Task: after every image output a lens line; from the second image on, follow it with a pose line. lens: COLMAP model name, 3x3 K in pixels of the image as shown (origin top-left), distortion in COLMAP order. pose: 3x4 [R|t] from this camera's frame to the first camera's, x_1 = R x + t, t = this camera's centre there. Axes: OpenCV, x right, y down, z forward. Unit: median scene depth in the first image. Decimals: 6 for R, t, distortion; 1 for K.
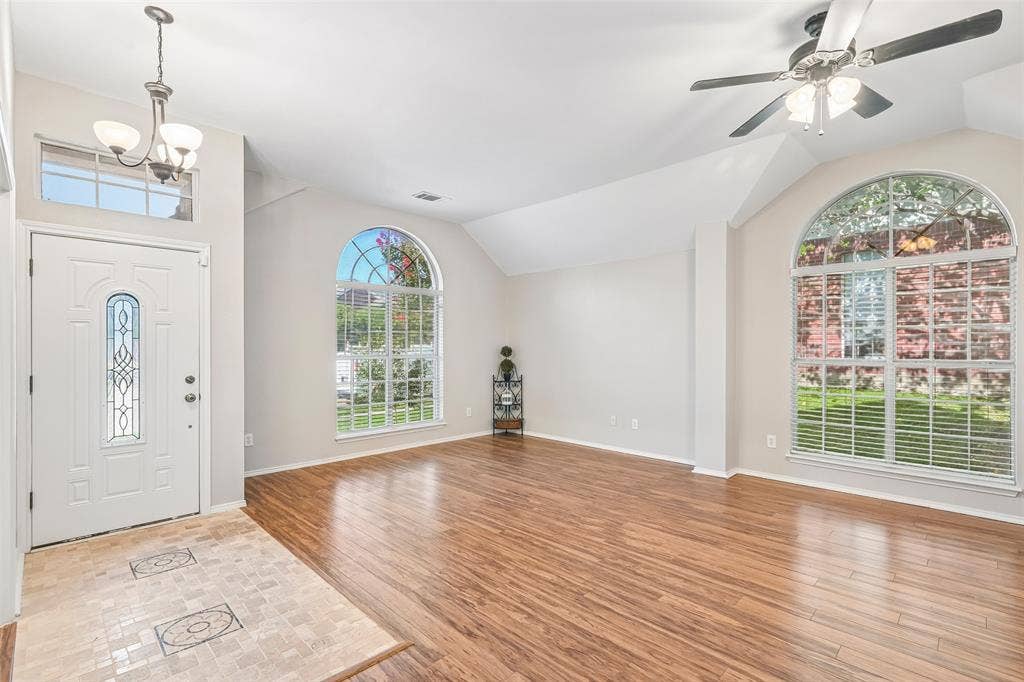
lens RADIAL K [[454.6, 0, 514.3], [0, 454.6, 344.3], [0, 0, 1]] dist [0.001028, 0.000432]
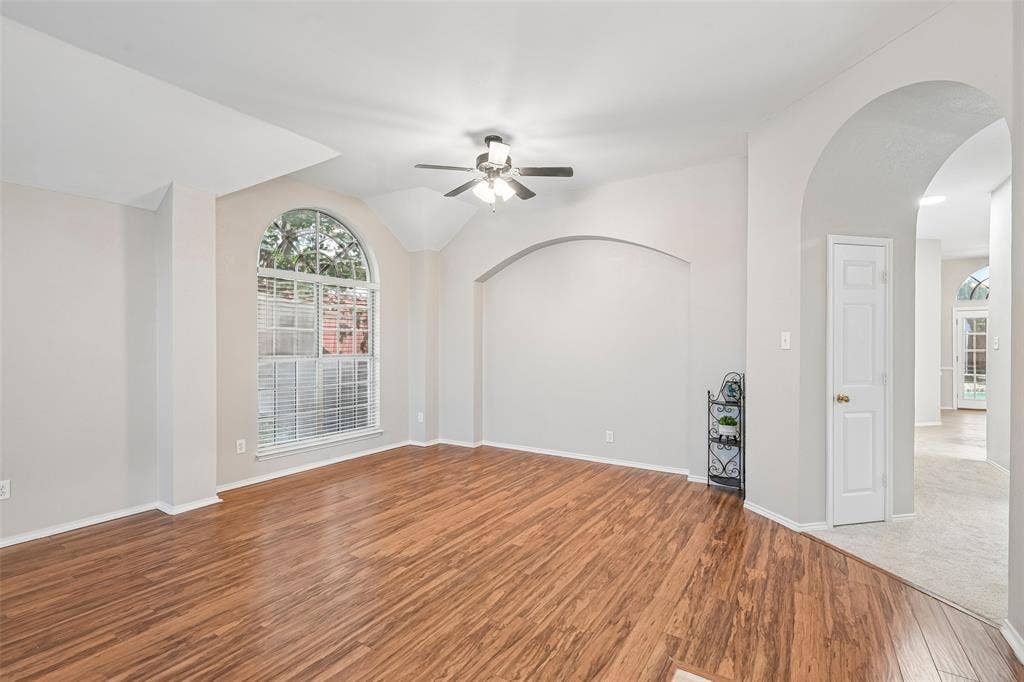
lens RADIAL K [[481.8, 0, 487.6], [0, 481.8, 342.6], [0, 0, 1]] dist [0.000646, 0.000278]
pose [[-0.185532, 0.005705, 0.982622, -0.715266], [-0.003723, 0.999972, -0.006508, 0.007890], [-0.982631, -0.004865, -0.185505, 0.981200]]
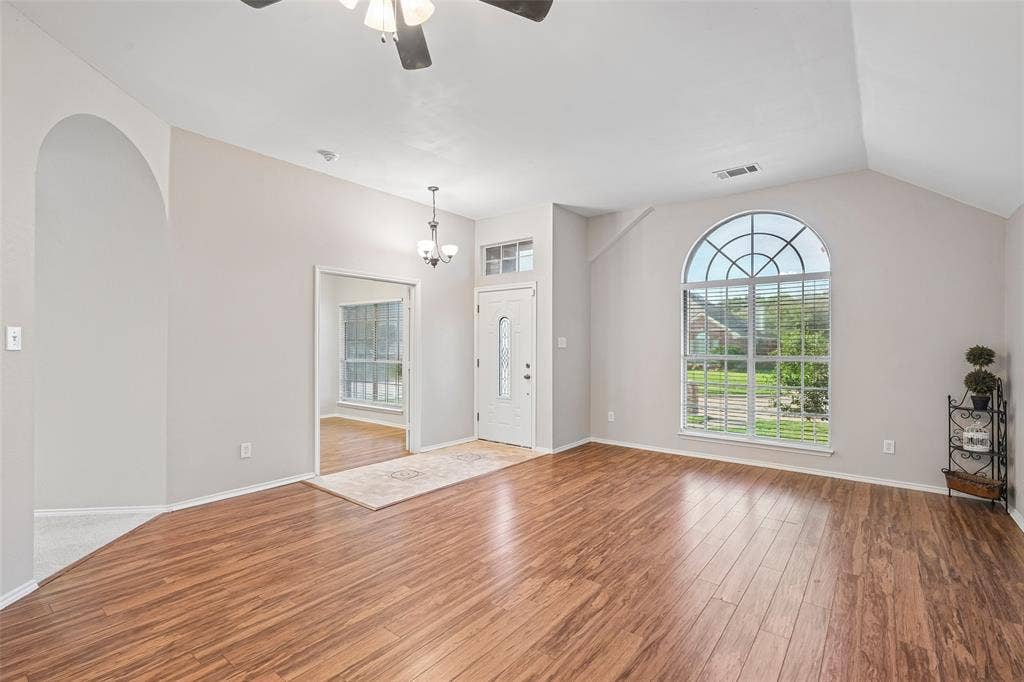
lens RADIAL K [[449.8, 0, 516.7], [0, 449.8, 347.3], [0, 0, 1]] dist [0.000751, 0.000269]
pose [[0.152925, 0.004636, -0.988227, 1.016728], [0.001261, 0.999987, 0.004886, 0.002903], [0.988237, -0.001993, 0.152918, 0.807335]]
